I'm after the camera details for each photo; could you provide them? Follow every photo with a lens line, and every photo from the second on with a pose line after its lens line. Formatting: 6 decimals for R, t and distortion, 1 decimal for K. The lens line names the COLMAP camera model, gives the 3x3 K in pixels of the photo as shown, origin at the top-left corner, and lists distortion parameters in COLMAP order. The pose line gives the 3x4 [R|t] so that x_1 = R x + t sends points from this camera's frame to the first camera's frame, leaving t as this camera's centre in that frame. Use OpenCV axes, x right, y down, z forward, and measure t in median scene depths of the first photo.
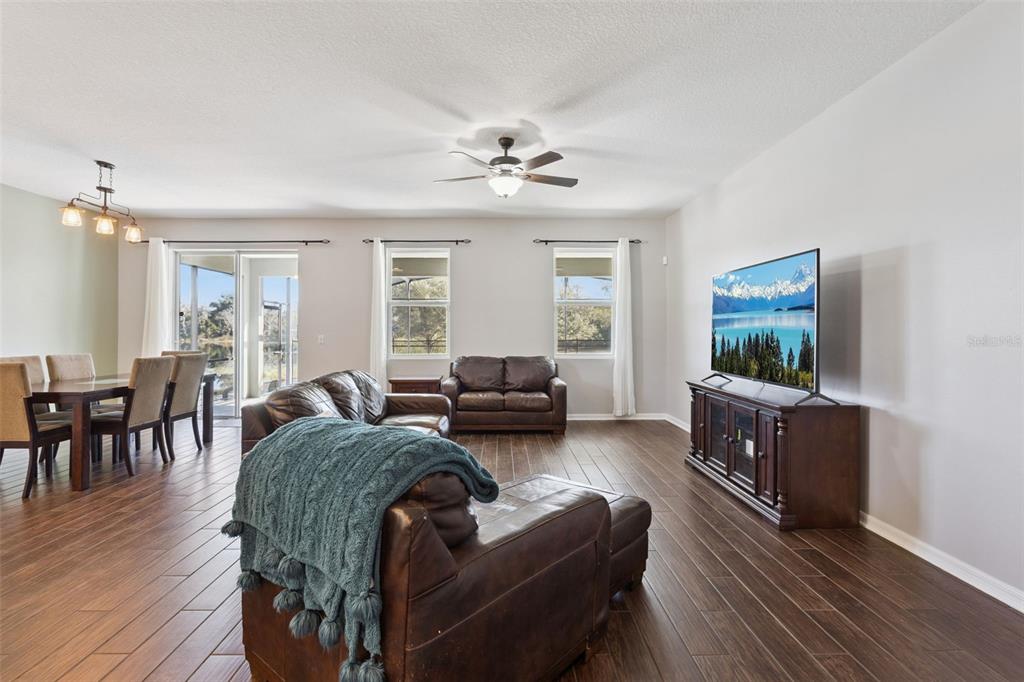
lens RADIAL K [[518.4, 0, 508.4], [0, 518.4, 324.8], [0, 0, 1]] dist [-0.001233, -0.000345]
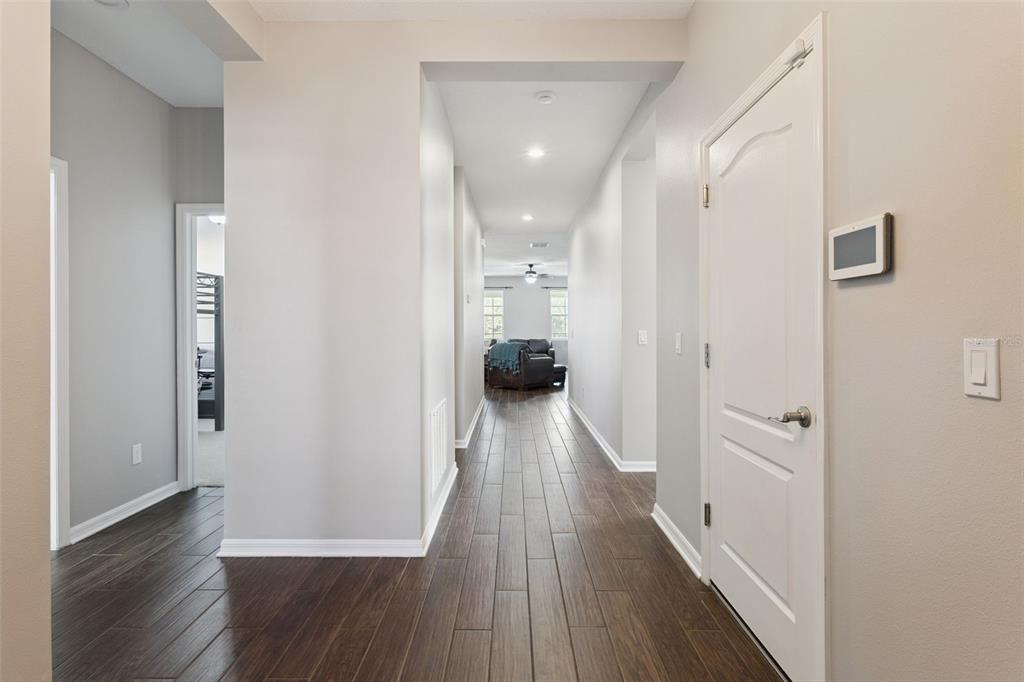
lens RADIAL K [[484.7, 0, 512.0], [0, 484.7, 341.0], [0, 0, 1]] dist [0.000411, 0.000407]
pose [[0.999799, -0.003859, -0.019691, -0.057778], [0.004609, 0.999260, 0.038191, -0.017902], [0.019529, -0.038275, 0.999076, -1.718898]]
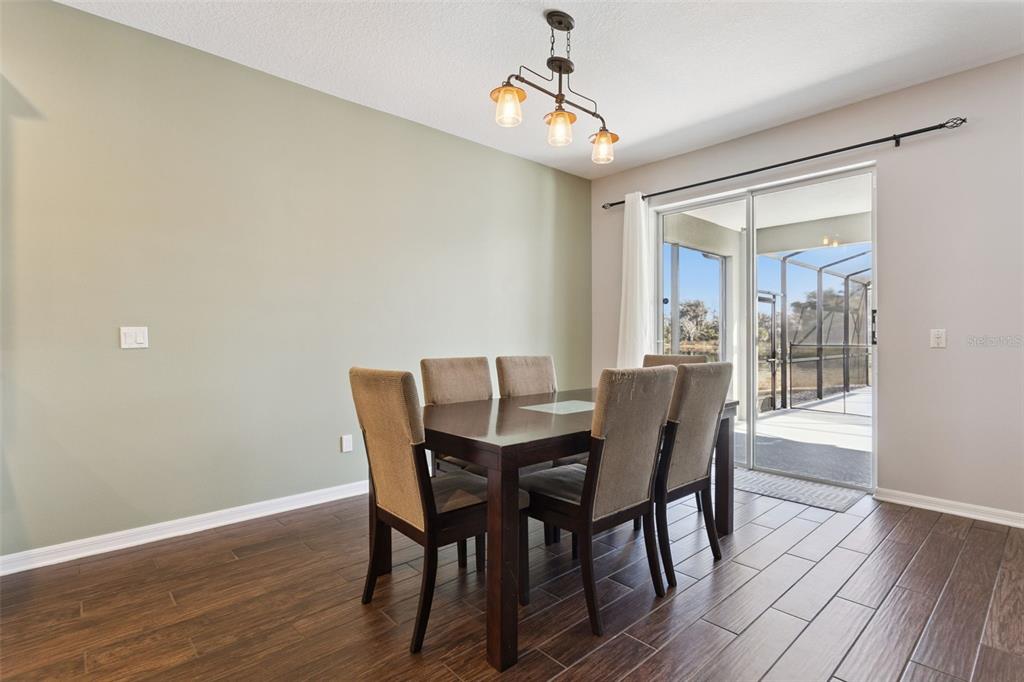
lens RADIAL K [[484.7, 0, 512.0], [0, 484.7, 341.0], [0, 0, 1]] dist [0.000411, 0.000407]
pose [[0.672995, 0.003844, -0.739637, -0.435123], [0.009760, 0.999853, 0.014078, 0.031105], [0.739583, -0.016693, 0.672859, 0.619273]]
